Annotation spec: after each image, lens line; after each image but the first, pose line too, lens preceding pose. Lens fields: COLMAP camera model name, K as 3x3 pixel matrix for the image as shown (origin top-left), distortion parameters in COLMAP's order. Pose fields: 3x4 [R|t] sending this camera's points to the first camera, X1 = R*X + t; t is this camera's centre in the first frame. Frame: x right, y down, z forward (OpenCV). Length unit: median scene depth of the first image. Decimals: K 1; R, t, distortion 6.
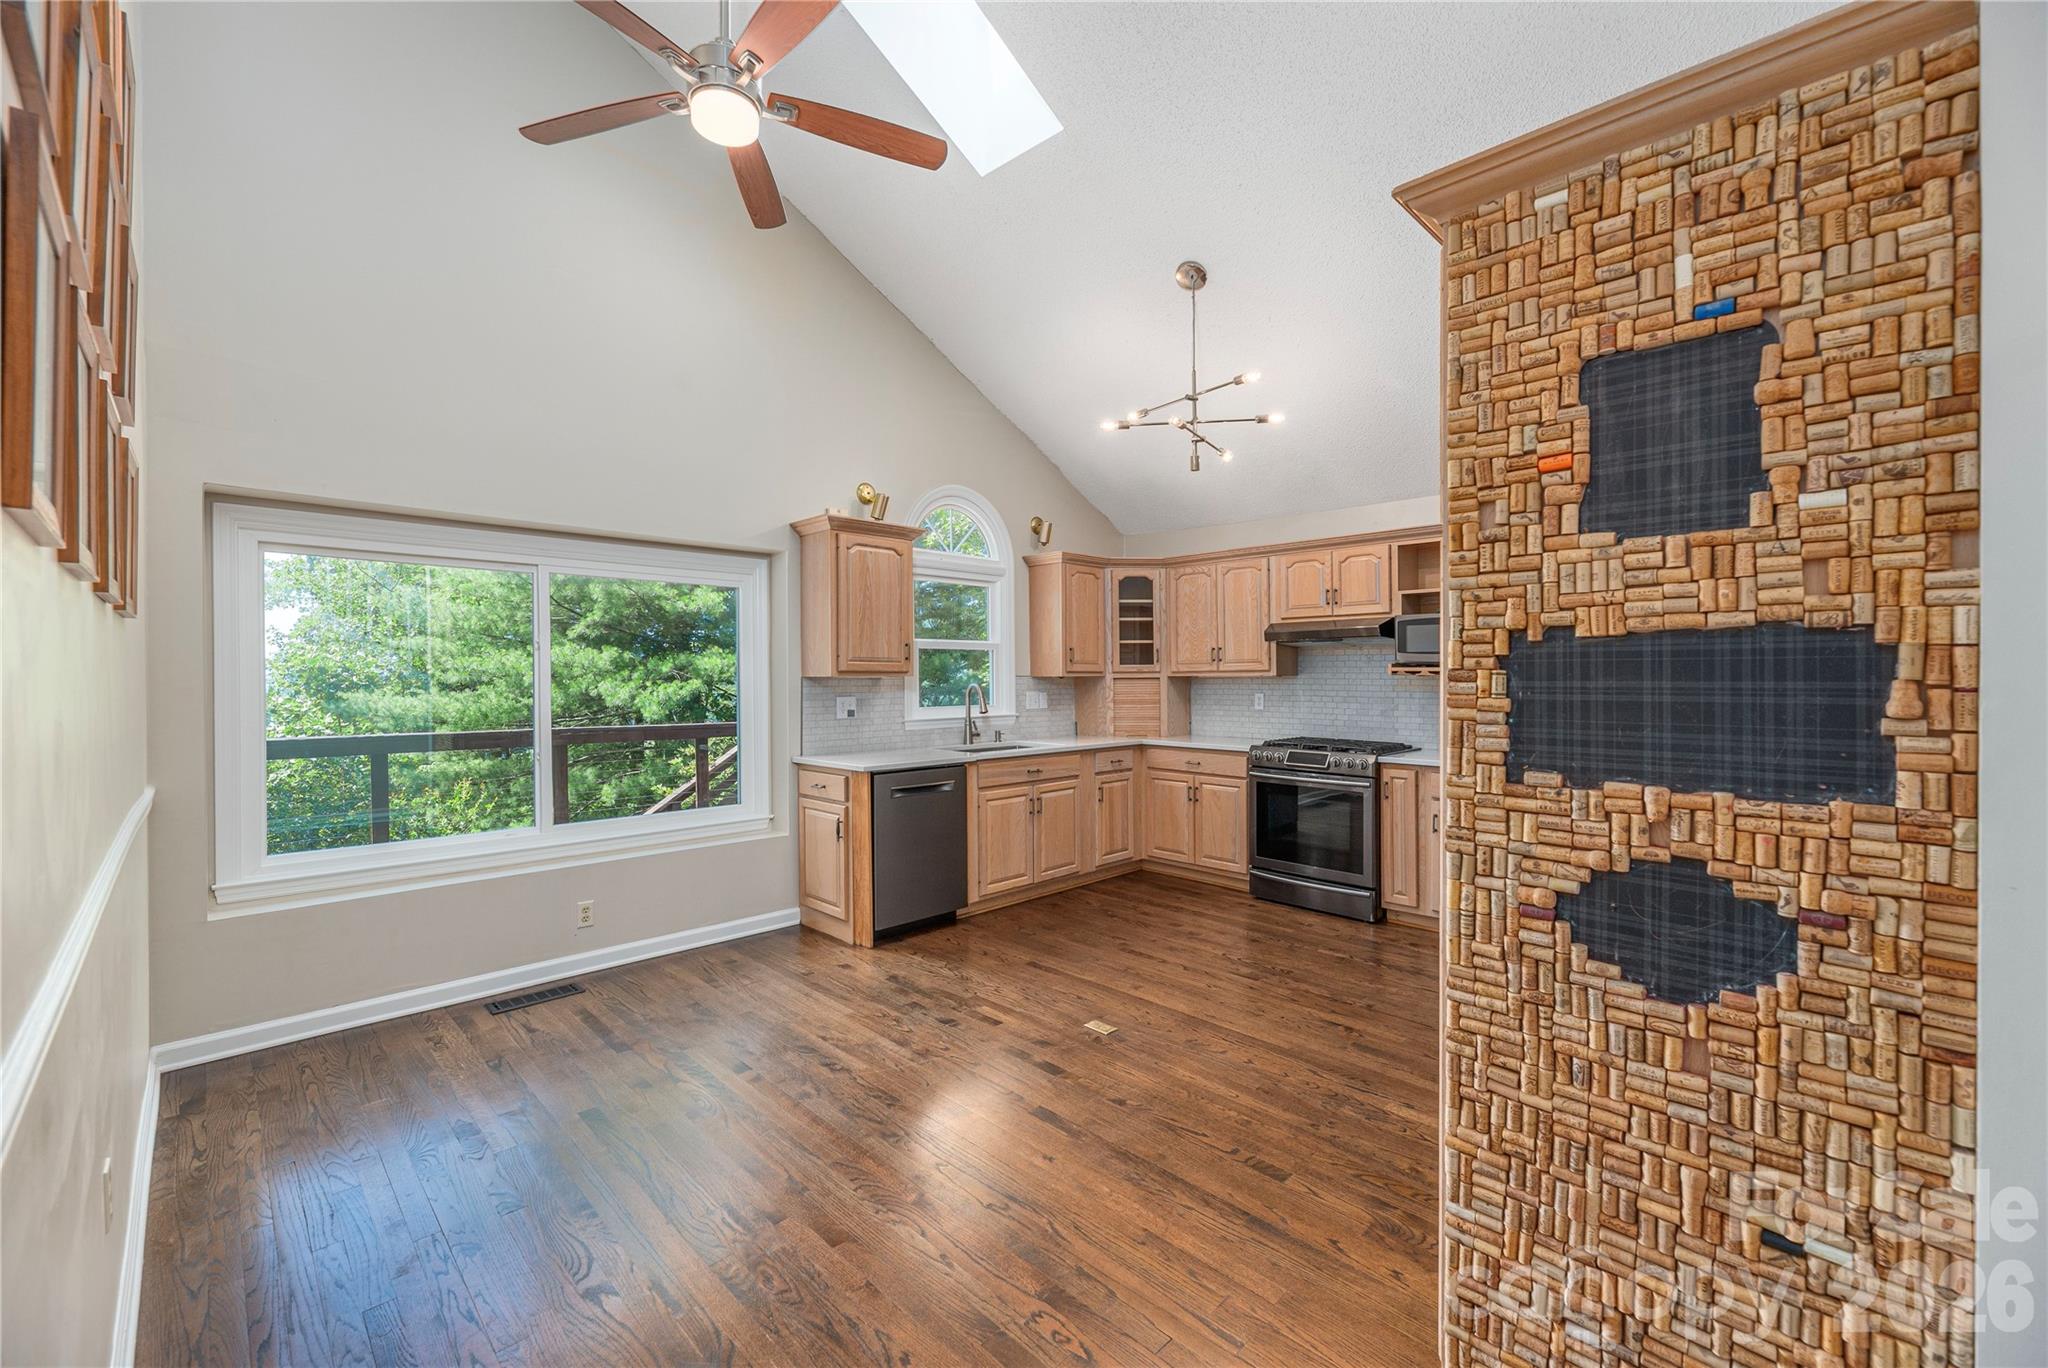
lens RADIAL K [[844.1, 0, 1020.8], [0, 844.1, 675.0], [0, 0, 1]] dist [-0.002307, 0.000128]
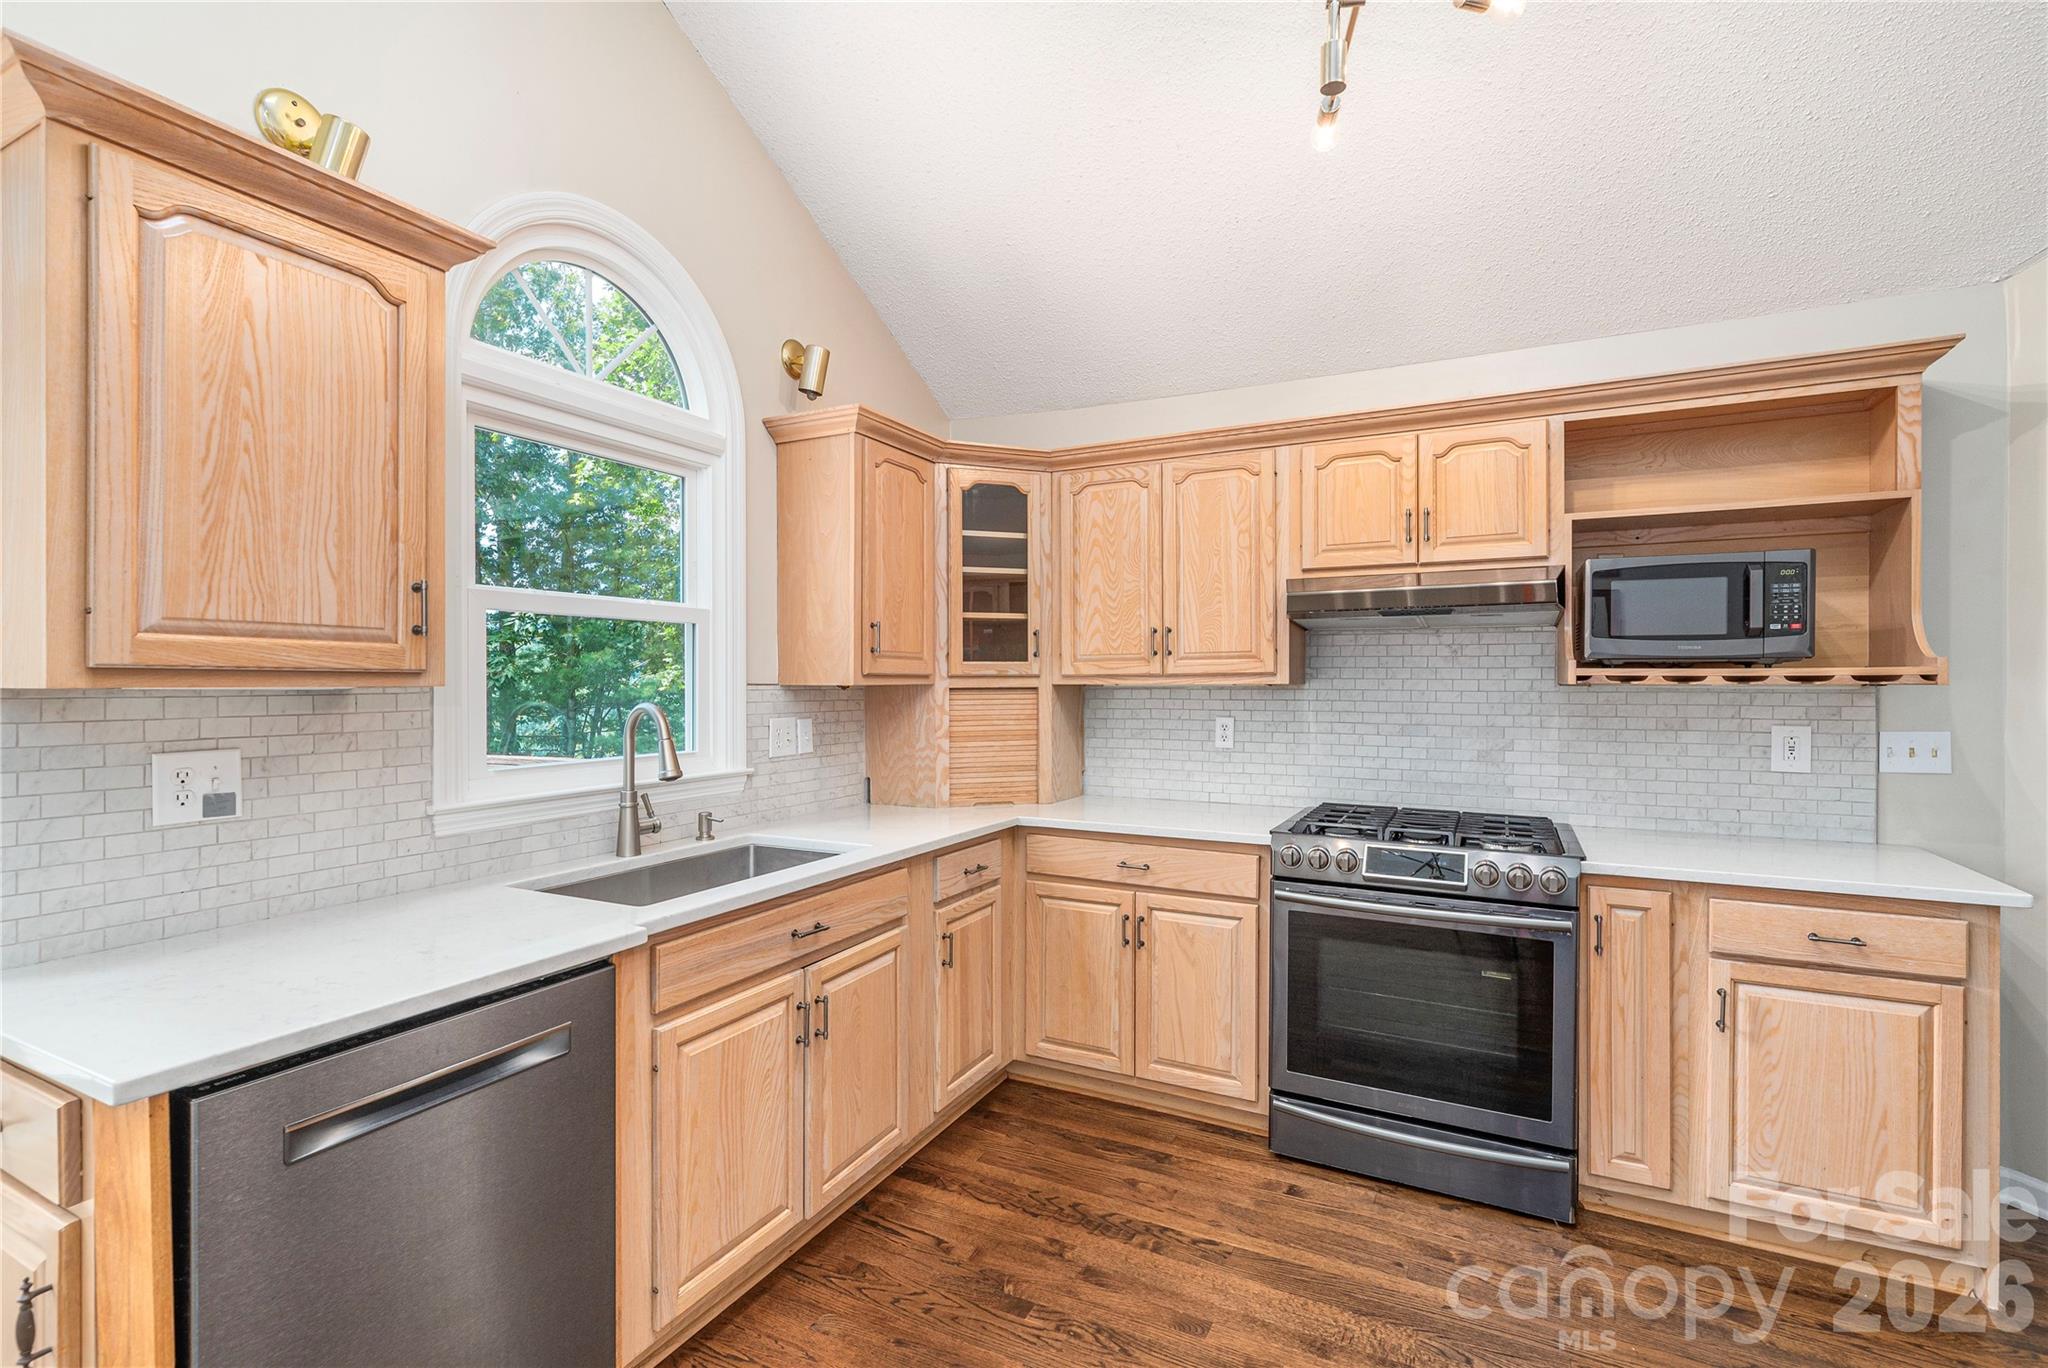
lens RADIAL K [[933.3, 0, 1015.8], [0, 933.3, 684.8], [0, 0, 1]] dist [-0.005892, 0.000653]
pose [[0.951751, 0.002110, 0.306864, -0.024152], [-0.003920, 0.999978, 0.005285, -0.001688], [-0.306847, -0.006233, 0.951739, 0.547879]]
